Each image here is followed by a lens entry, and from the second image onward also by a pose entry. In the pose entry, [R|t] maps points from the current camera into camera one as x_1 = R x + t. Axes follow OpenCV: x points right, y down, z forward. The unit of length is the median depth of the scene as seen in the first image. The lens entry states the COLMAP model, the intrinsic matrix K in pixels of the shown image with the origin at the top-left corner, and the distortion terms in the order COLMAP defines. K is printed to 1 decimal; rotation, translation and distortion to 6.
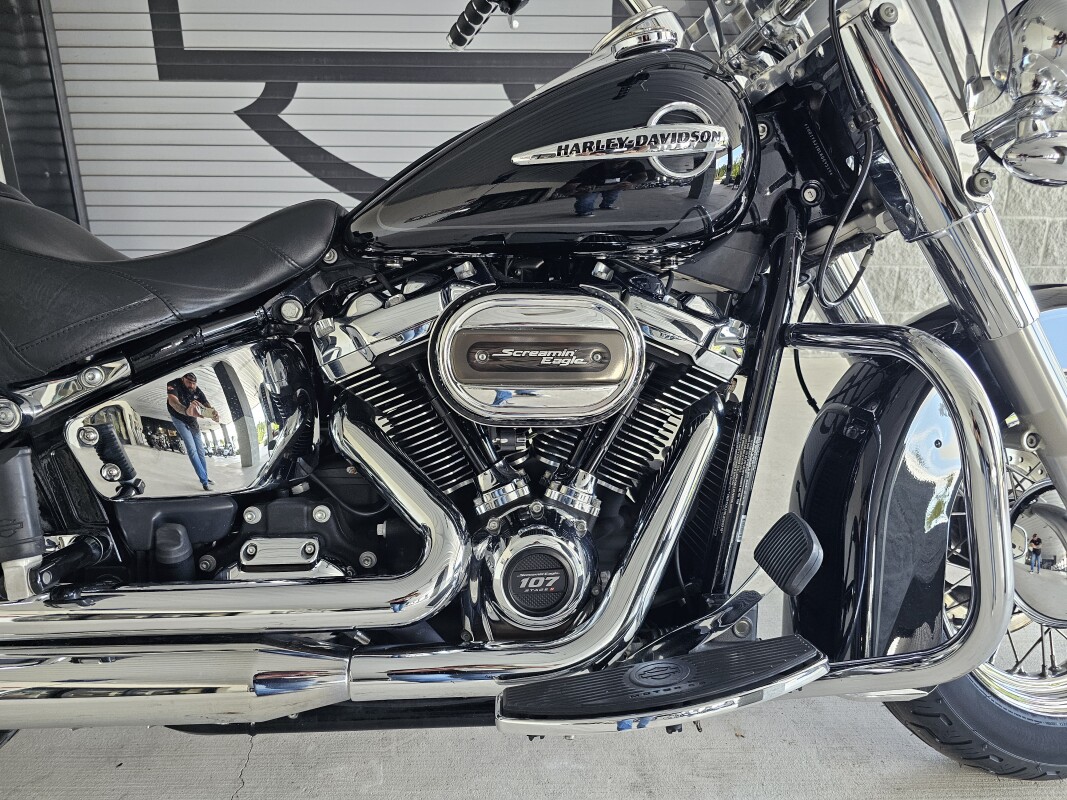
lens RADIAL K [[718.0, 0, 537.6], [0, 718.0, 399.2], [0, 0, 1]] dist [0.061546, -0.063268]
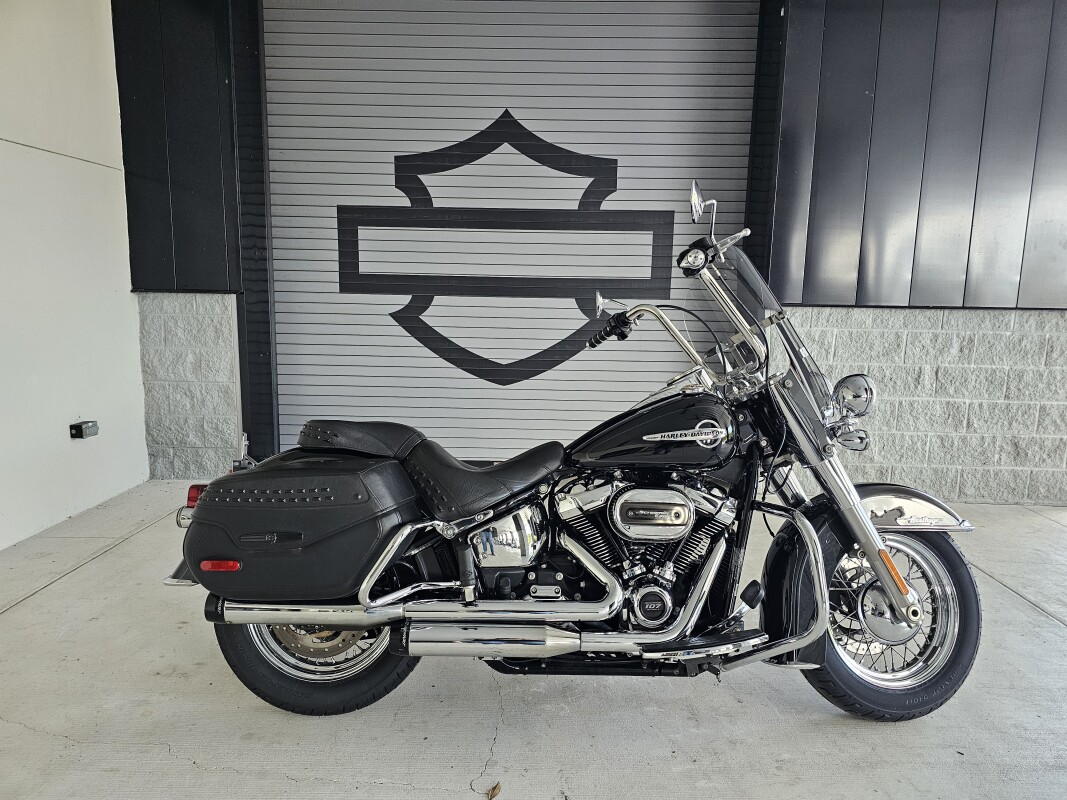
lens RADIAL K [[718.0, 0, 537.6], [0, 718.0, 399.2], [0, 0, 1]] dist [0.061546, -0.063268]
pose [[0.999495, 0.021891, -0.023053, -0.323040], [-0.025228, 0.987412, -0.156143, -0.046621], [0.019344, 0.156646, 0.987465, -1.434802]]
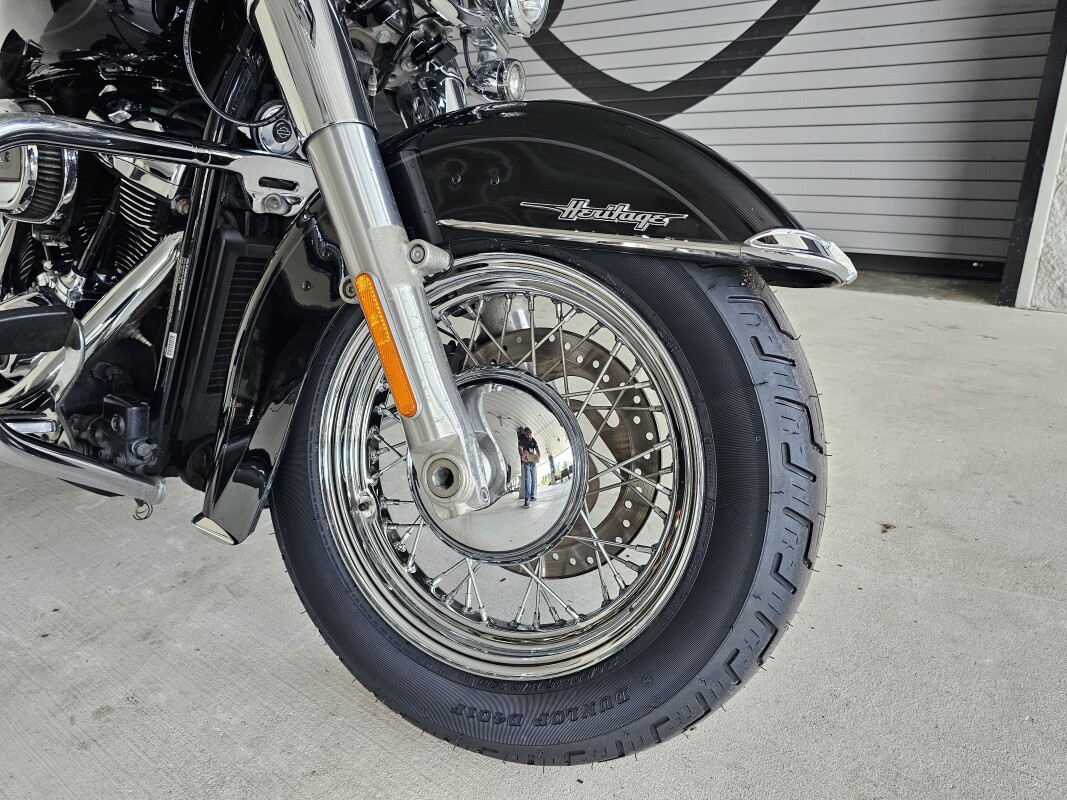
lens RADIAL K [[718.0, 0, 537.6], [0, 718.0, 399.2], [0, 0, 1]] dist [0.061546, -0.063268]
pose [[0.789484, 0.196849, -0.581348, 1.370520], [-0.153302, 0.980396, 0.123783, 0.050375], [0.594318, -0.008603, 0.804184, 0.495819]]
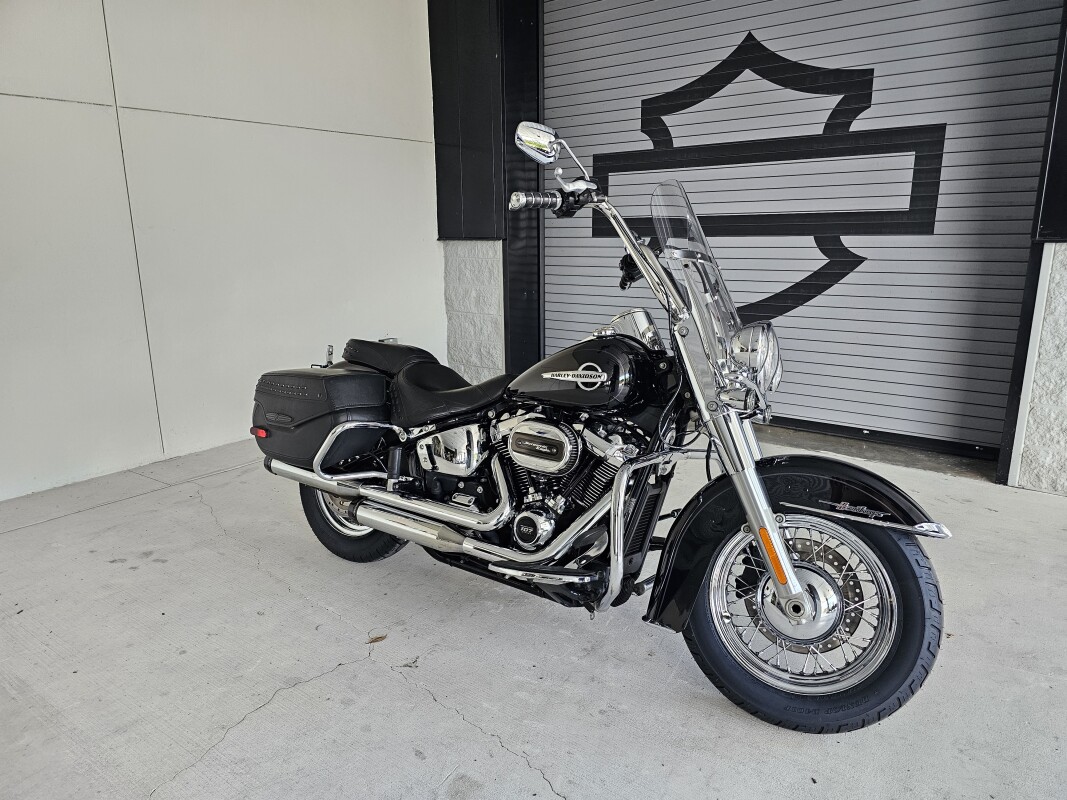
lens RADIAL K [[718.0, 0, 537.6], [0, 718.0, 399.2], [0, 0, 1]] dist [0.061546, -0.063268]
pose [[0.789749, 0.133983, -0.598619, 1.423799], [-0.177451, 0.984032, -0.013862, -0.176555], [0.587203, 0.117173, 0.800914, -1.065691]]
